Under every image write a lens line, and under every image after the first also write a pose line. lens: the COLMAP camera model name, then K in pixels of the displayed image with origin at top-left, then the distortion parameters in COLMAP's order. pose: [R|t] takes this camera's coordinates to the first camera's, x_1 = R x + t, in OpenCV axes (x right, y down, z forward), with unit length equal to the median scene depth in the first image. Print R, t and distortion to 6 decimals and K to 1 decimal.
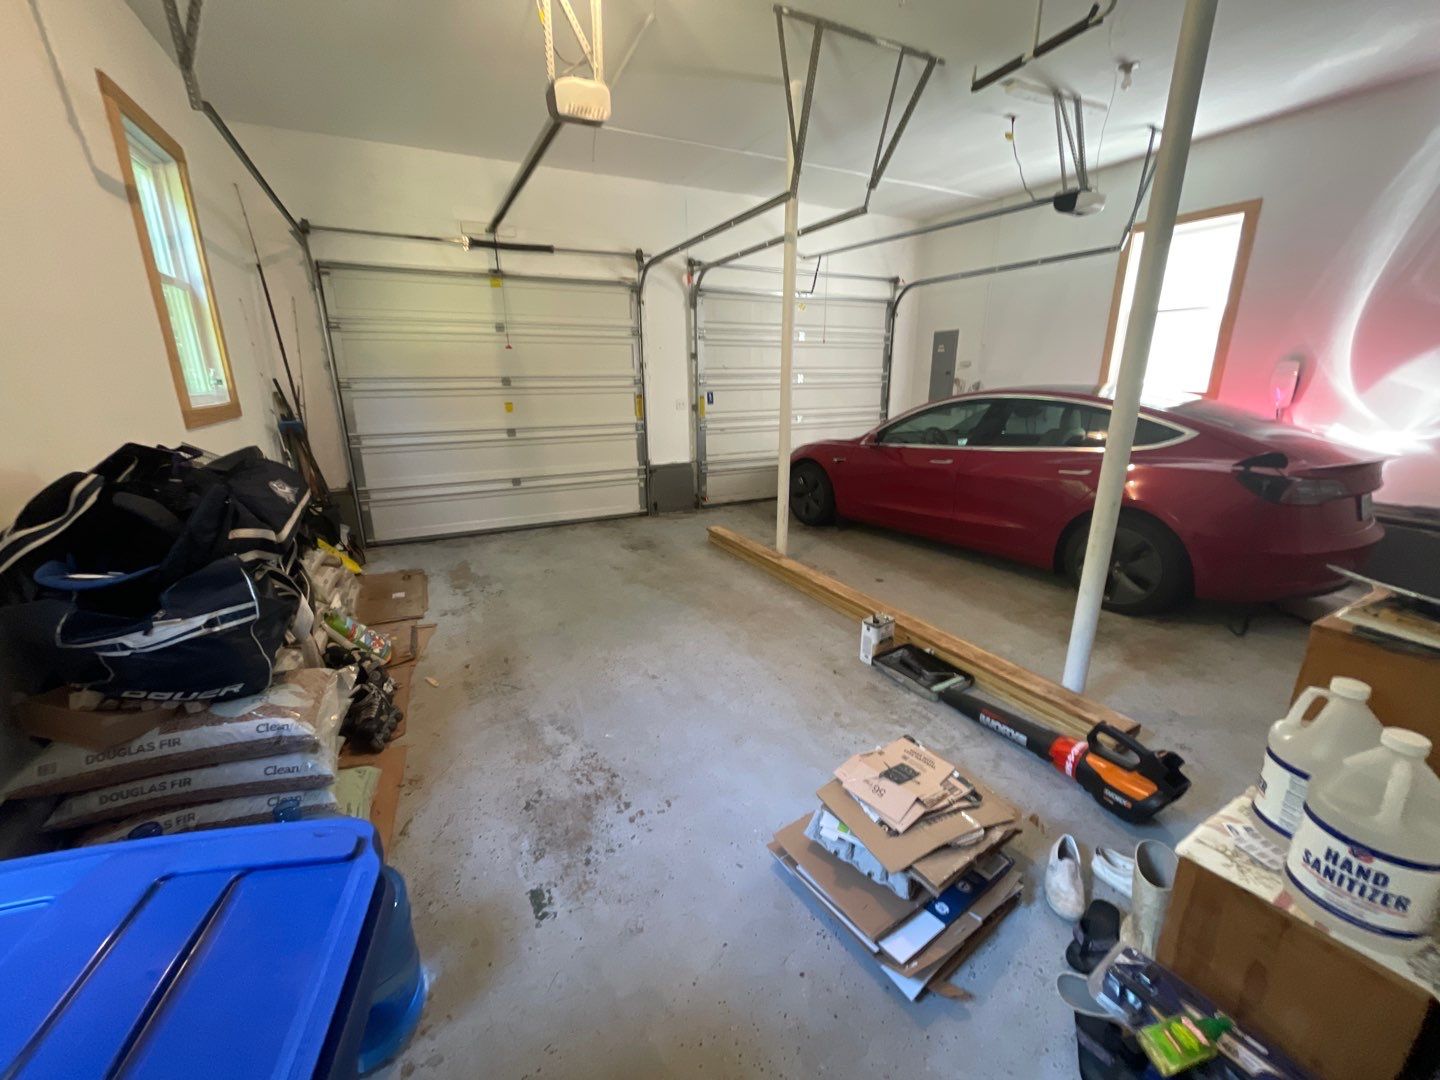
lens RADIAL K [[579.2, 0, 720.0], [0, 579.2, 540.0], [0, 0, 1]] dist [-0.000349, -0.000035]
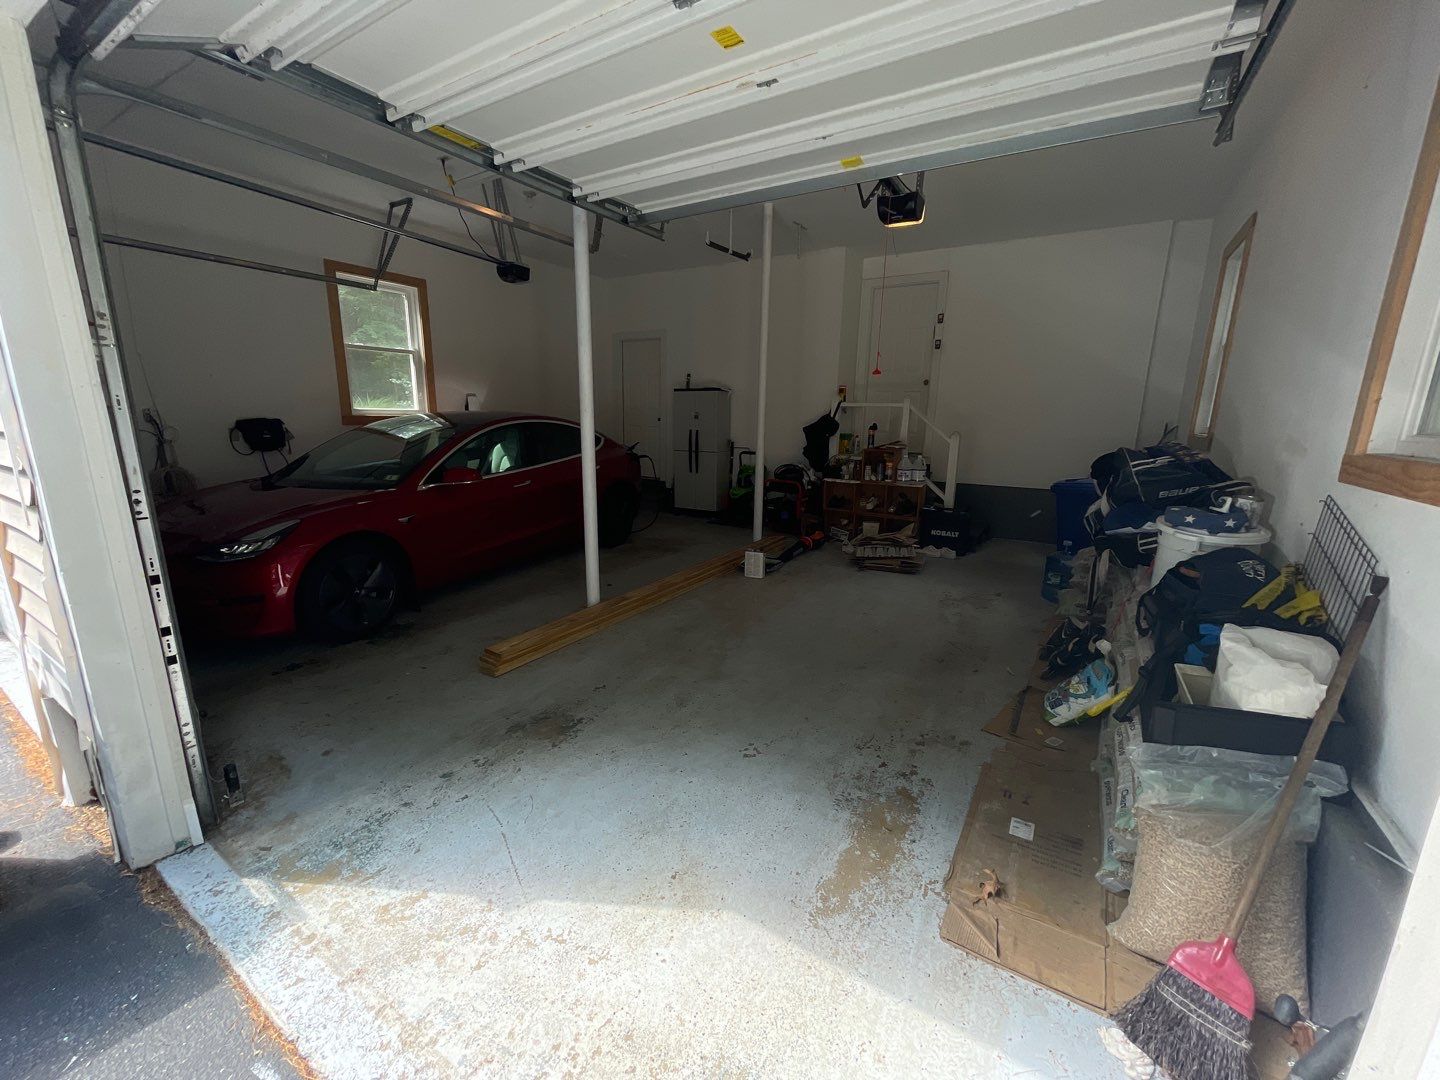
lens RADIAL K [[579.2, 0, 720.0], [0, 579.2, 540.0], [0, 0, 1]] dist [-0.000349, -0.000035]
pose [[-0.516390, -0.189277, 0.835174, -1.351520], [0.226543, 0.910329, 0.346382, -0.624860], [-0.825845, 0.368071, -0.427206, 2.282251]]
